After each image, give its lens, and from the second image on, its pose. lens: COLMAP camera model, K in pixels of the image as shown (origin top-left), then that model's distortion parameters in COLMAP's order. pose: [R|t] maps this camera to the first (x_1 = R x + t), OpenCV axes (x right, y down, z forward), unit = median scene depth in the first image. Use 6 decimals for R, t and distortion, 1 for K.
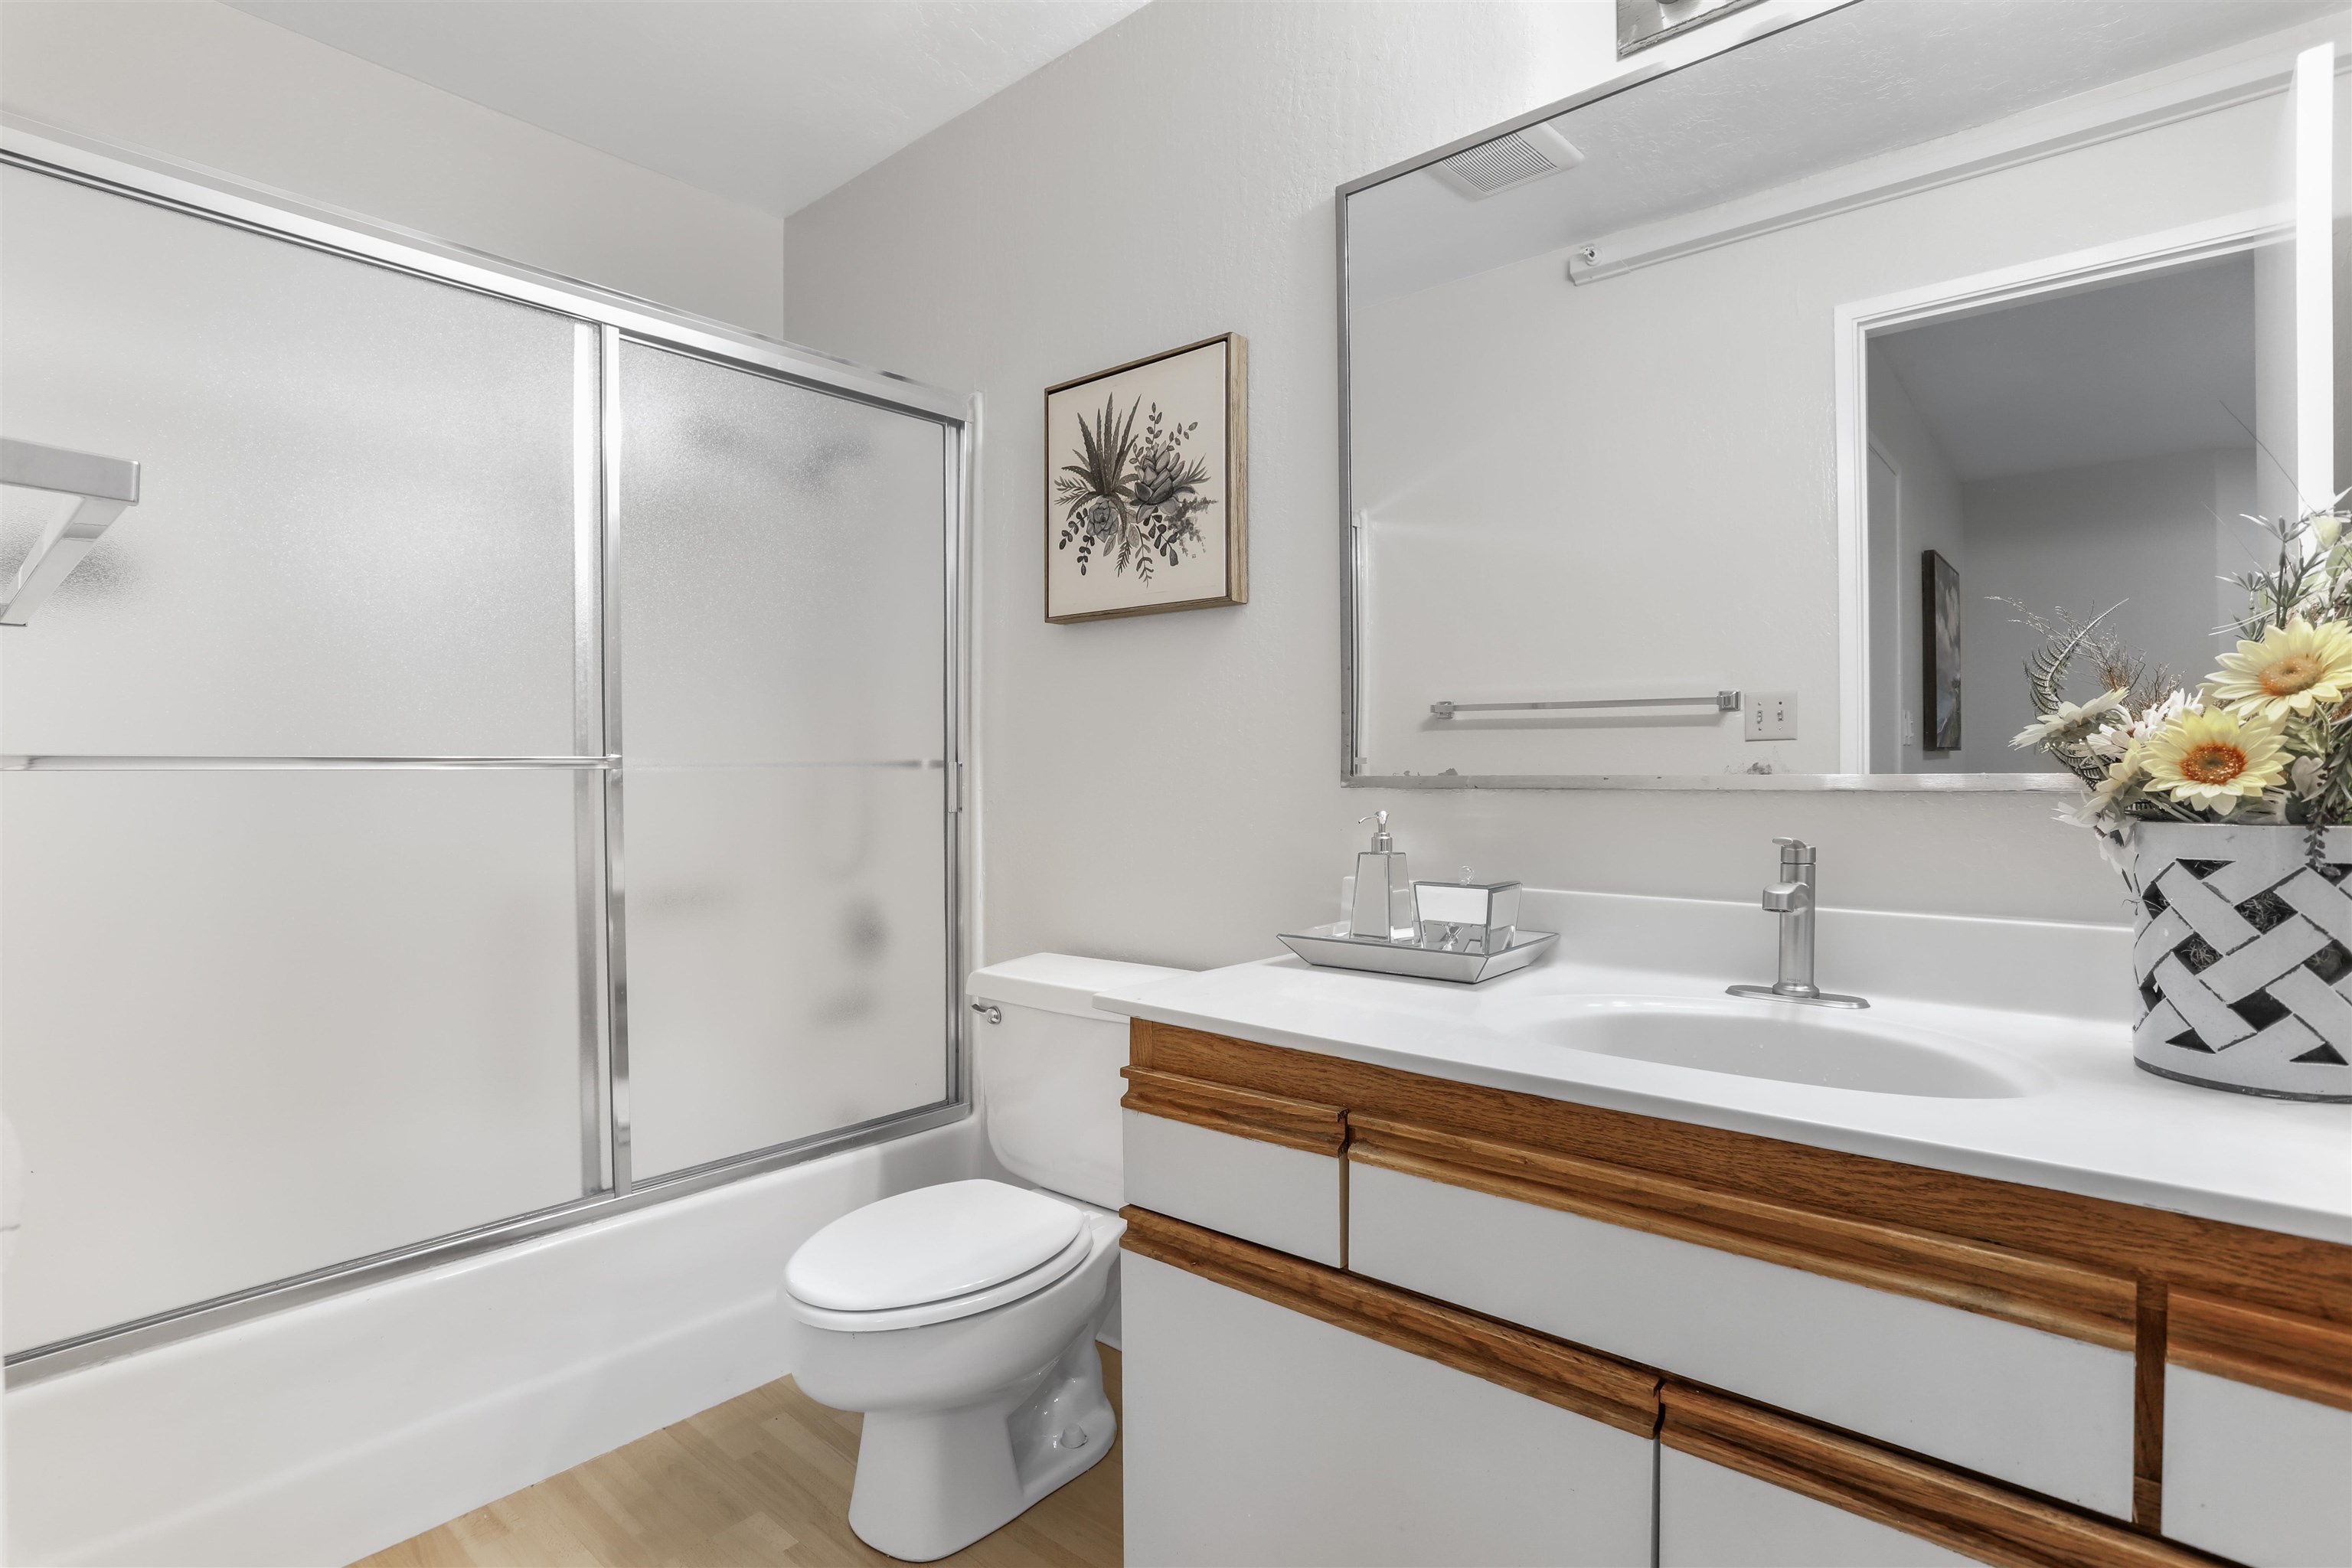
lens RADIAL K [[1137.4, 0, 1161.8], [0, 1137.4, 754.9], [0, 0, 1]] dist [-0.054291, 0.027866]
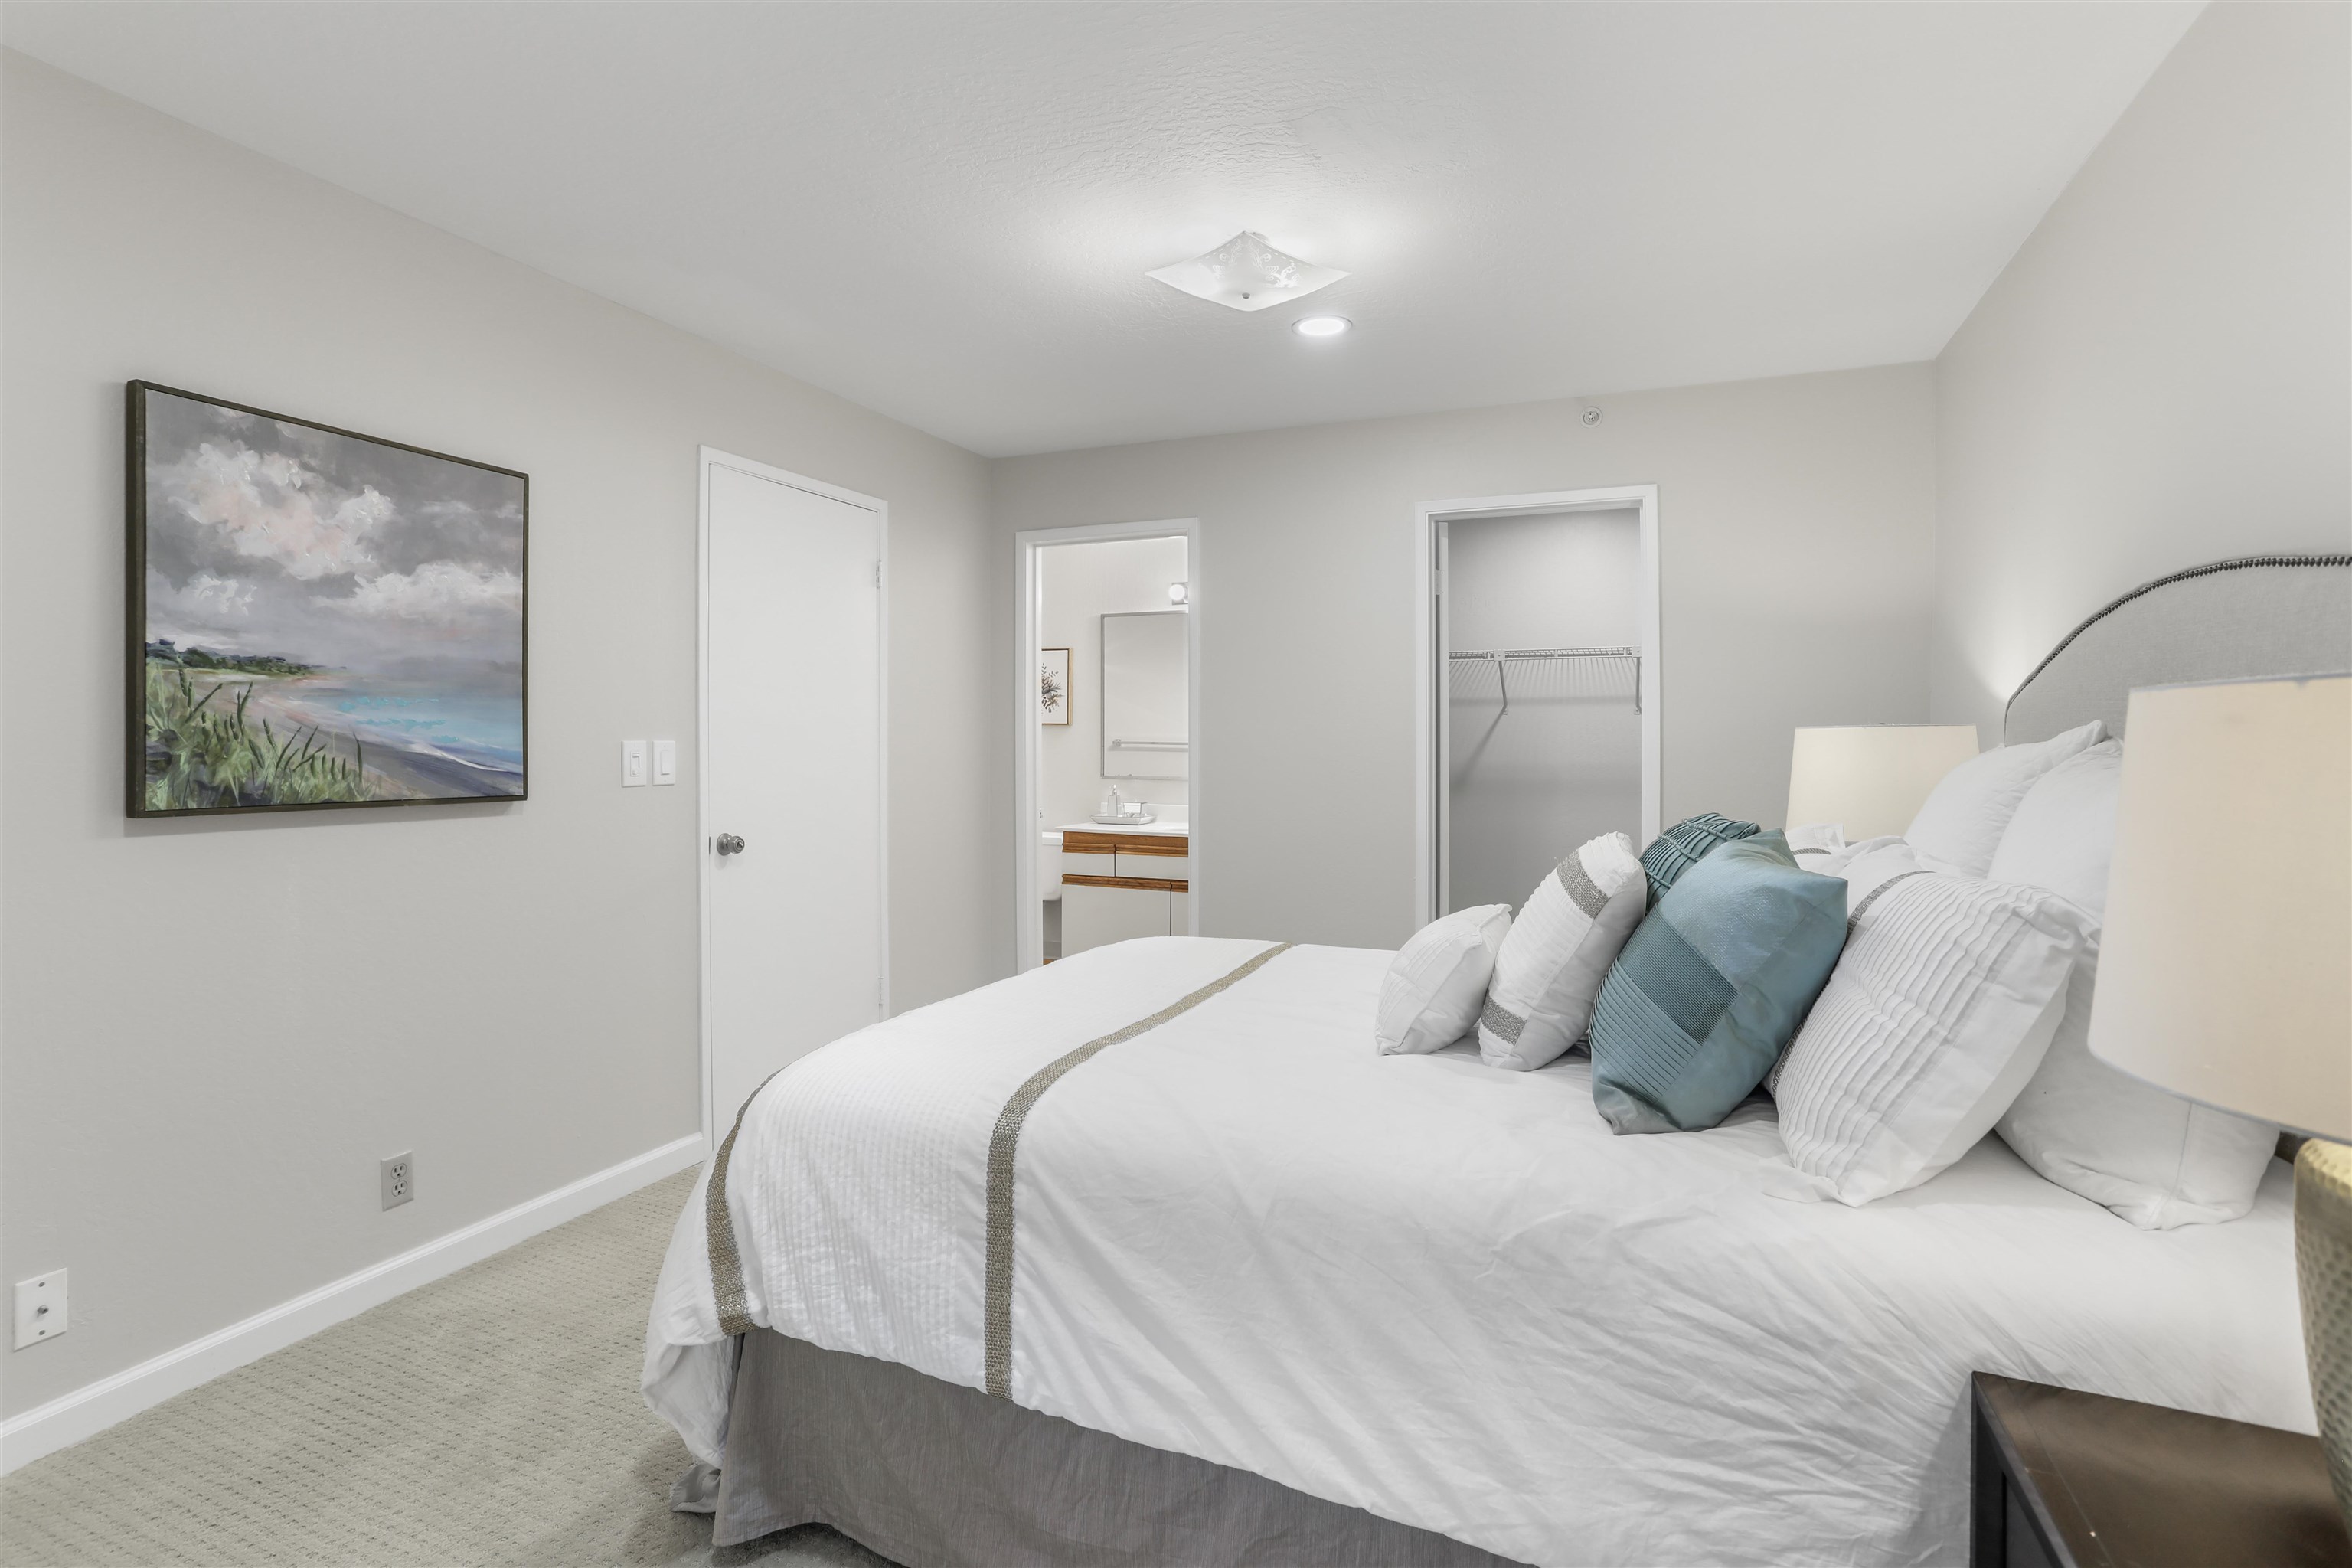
lens RADIAL K [[1137.4, 0, 1161.8], [0, 1137.4, 754.9], [0, 0, 1]] dist [-0.054291, 0.027866]
pose [[0.951403, -0.000565, 0.307948, -0.914205], [-0.001328, 0.999981, 0.005937, -0.081727], [-0.307946, -0.006058, 0.951385, -2.967884]]
